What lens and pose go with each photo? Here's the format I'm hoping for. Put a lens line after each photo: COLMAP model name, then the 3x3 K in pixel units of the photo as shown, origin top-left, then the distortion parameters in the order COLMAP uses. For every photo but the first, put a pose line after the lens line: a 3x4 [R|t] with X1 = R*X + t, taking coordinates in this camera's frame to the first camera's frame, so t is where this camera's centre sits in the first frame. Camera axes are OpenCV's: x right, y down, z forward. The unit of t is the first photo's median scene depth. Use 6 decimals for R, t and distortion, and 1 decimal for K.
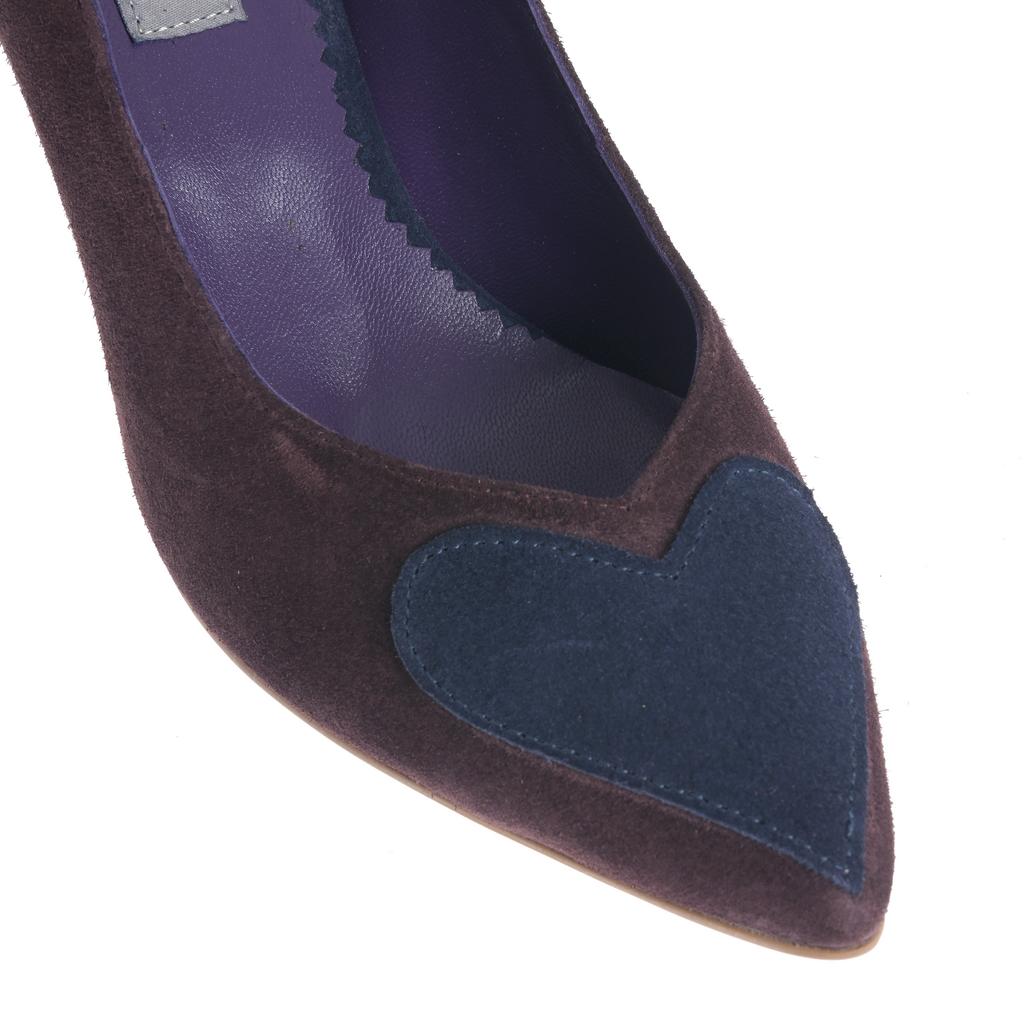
lens RADIAL K [[3421.3, 0, 511.7], [0, 3421.3, 515.6], [0, 0, 1]] dist [0.022276, 0.000000]
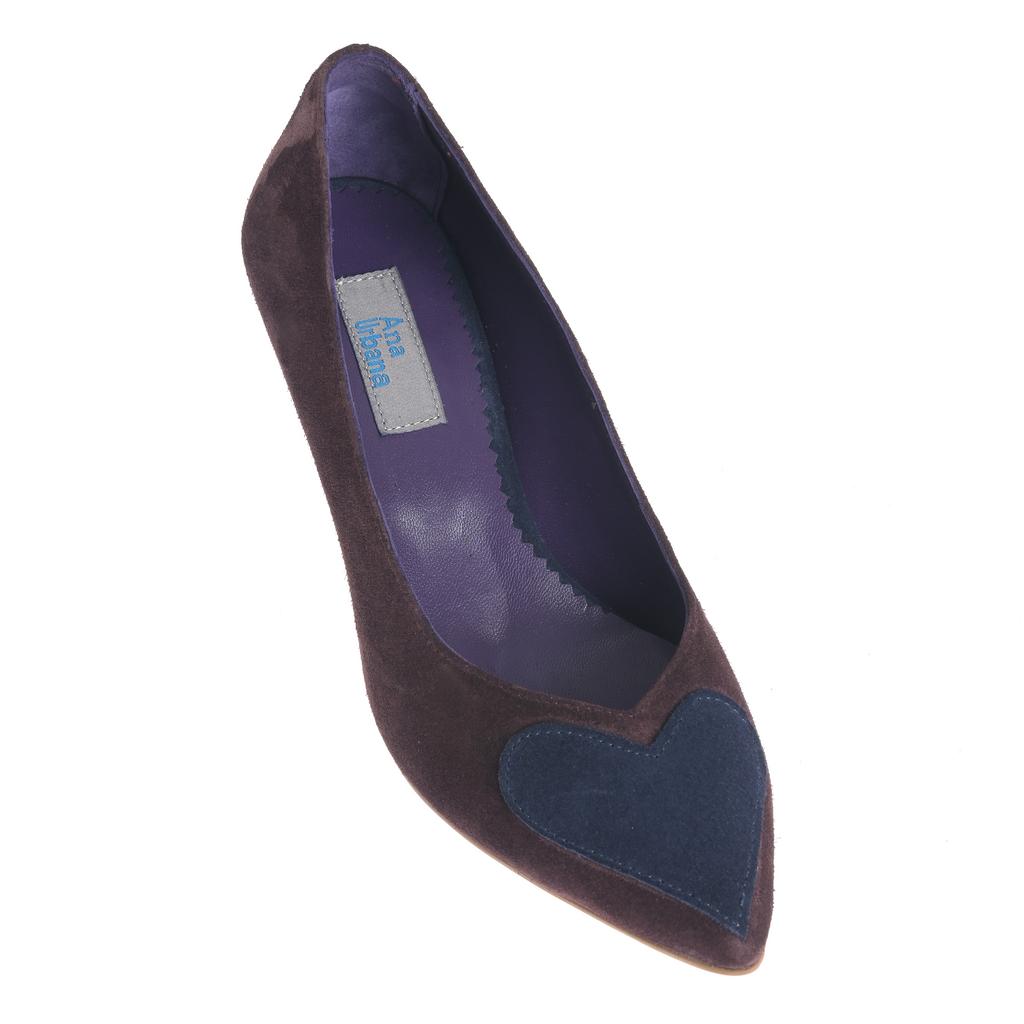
lens RADIAL K [[3106.1, 0, 512.2], [0, 3106.1, 511.7], [0, 0, 1]] dist [-0.036985, 0.000000]
pose [[0.992813, 0.039133, -0.113093, 0.148454], [-0.045224, 0.997633, -0.051802, -0.021766], [0.110798, 0.056544, 0.992233, -0.610569]]
